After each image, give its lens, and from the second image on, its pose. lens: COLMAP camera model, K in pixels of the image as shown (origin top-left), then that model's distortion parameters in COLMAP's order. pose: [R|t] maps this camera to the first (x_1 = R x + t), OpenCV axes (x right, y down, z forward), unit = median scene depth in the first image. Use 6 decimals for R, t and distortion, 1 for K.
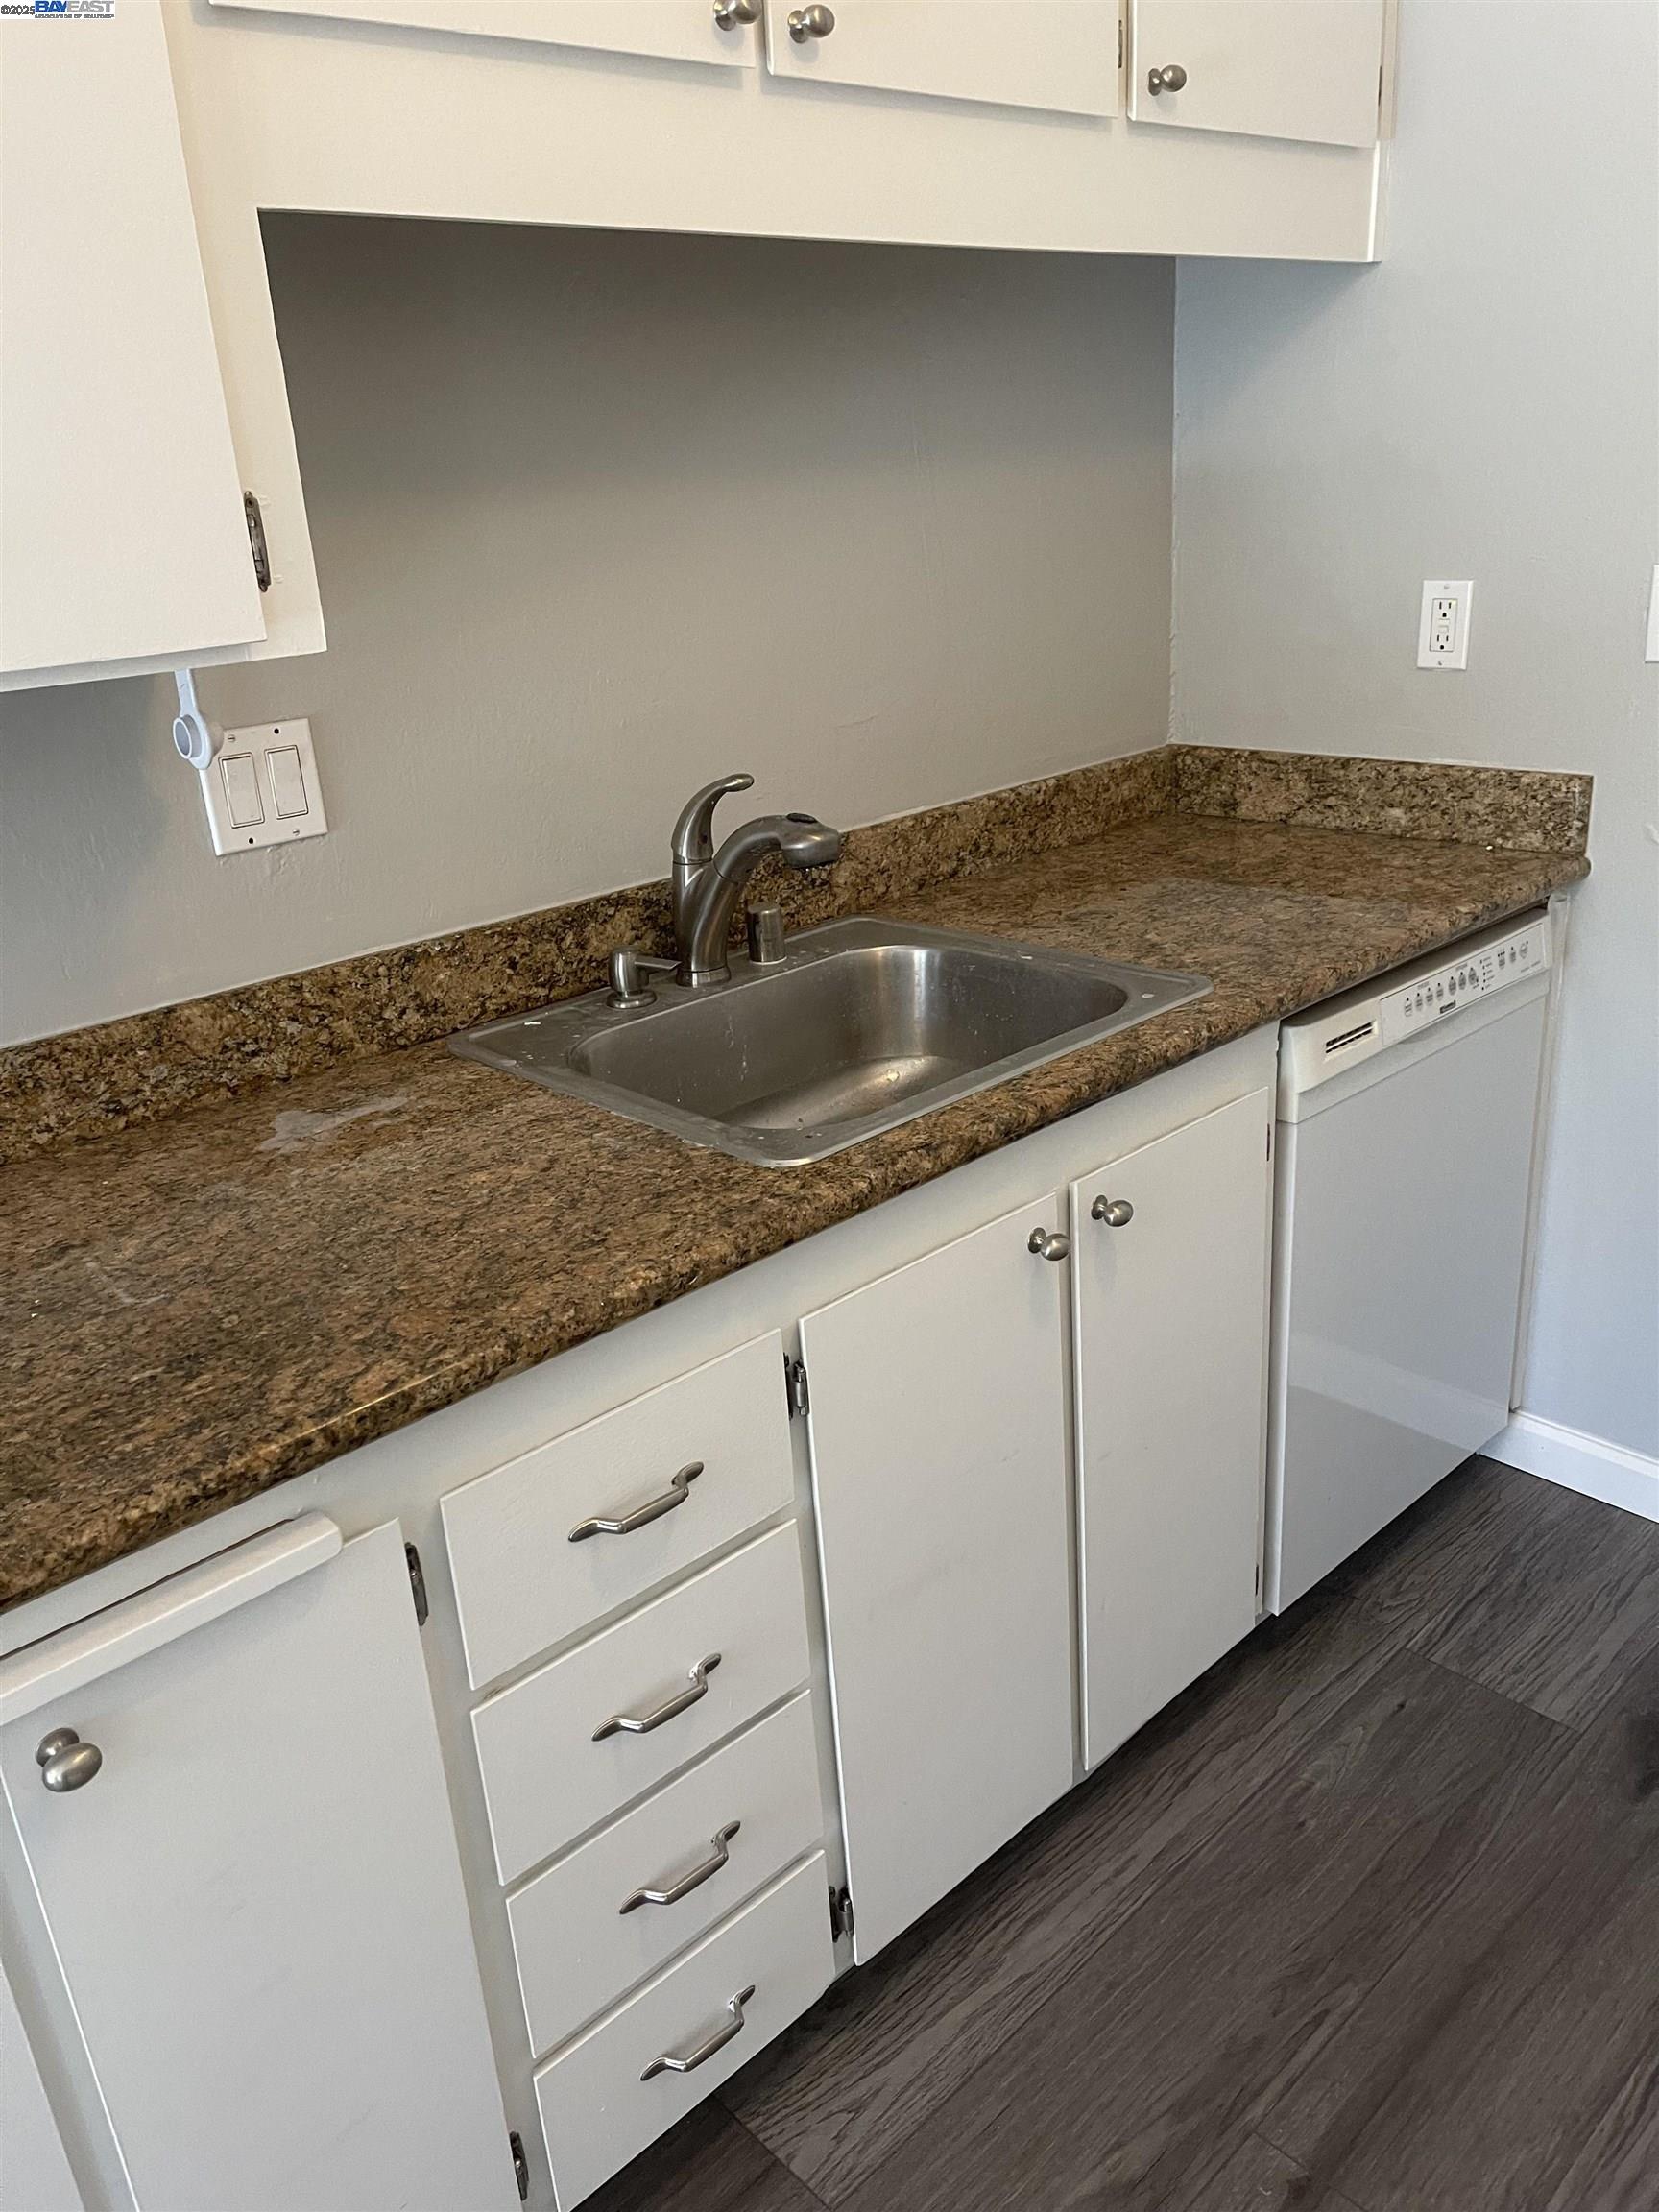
lens RADIAL K [[1661.9, 0, 826.5], [0, 1661.9, 1103.4], [0, 0, 1]] dist [0.077695, -0.101830]
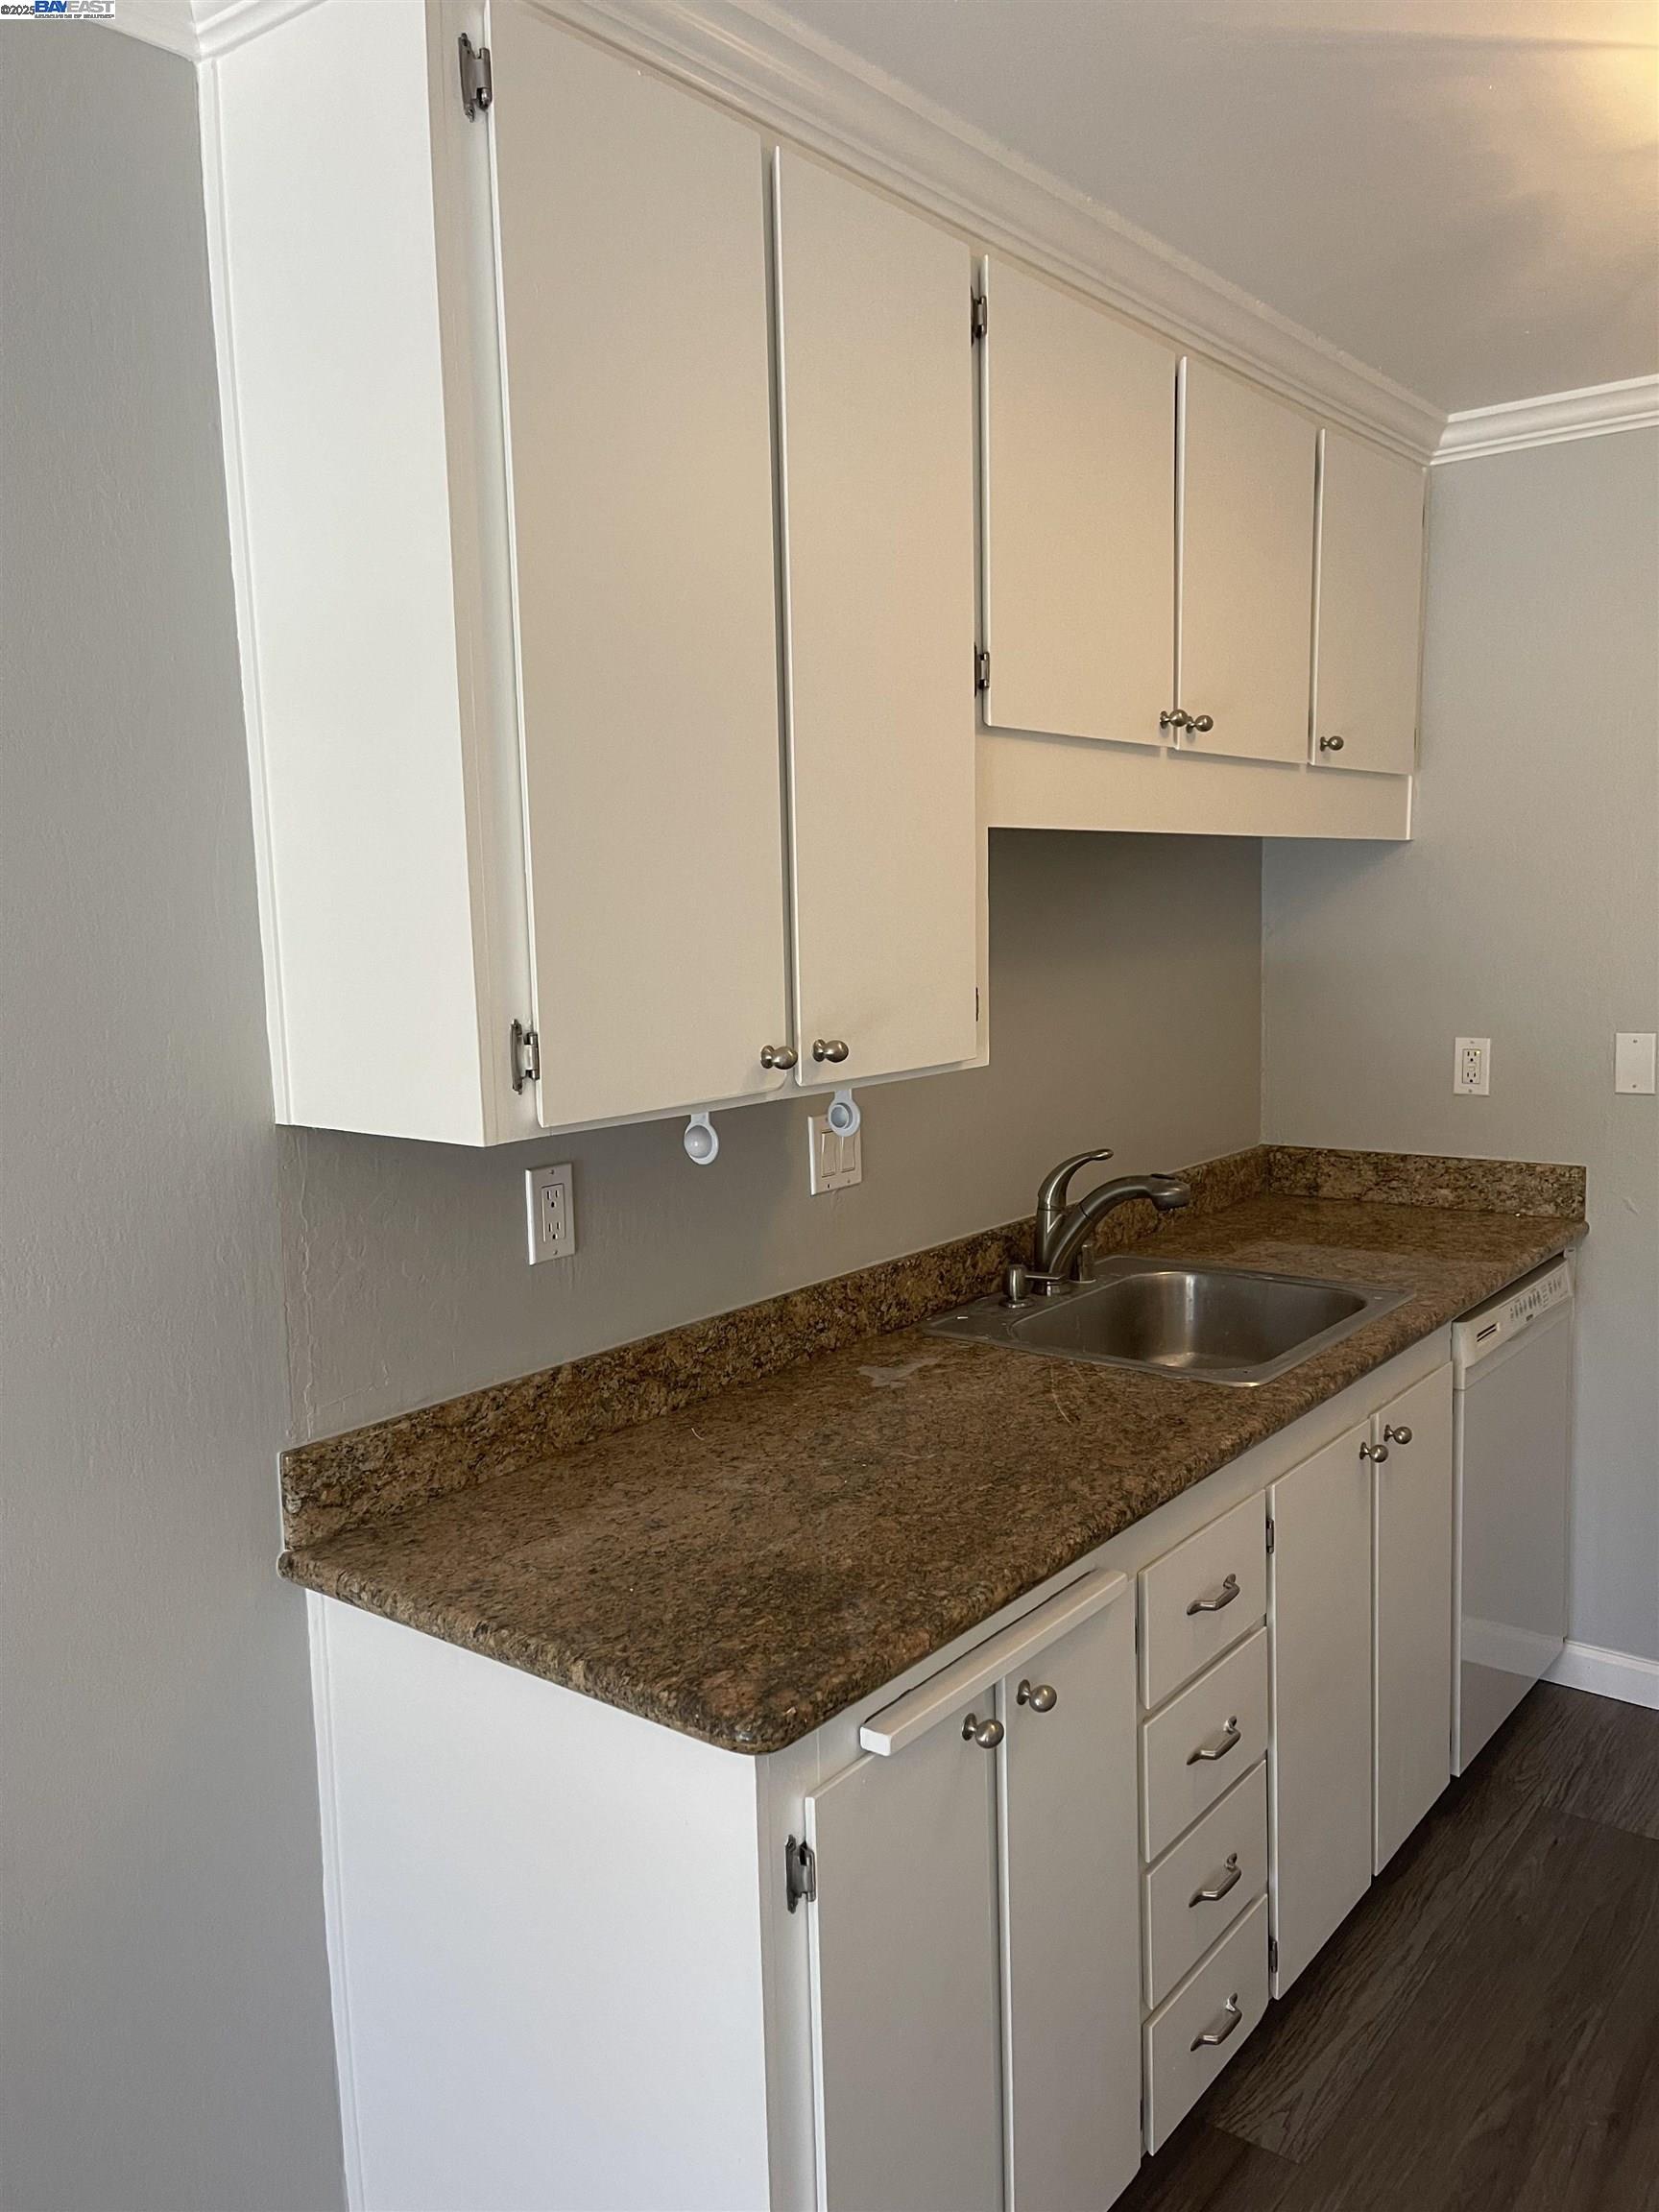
lens RADIAL K [[1661.9, 0, 846.8], [0, 1661.9, 1102.1], [0, 0, 1]] dist [0.077695, -0.101830]
pose [[0.987936, 0.019795, 0.153590, -0.505546], [0.019013, 0.968788, -0.247160, 0.125781], [-0.153689, 0.247099, 0.956725, -0.402143]]
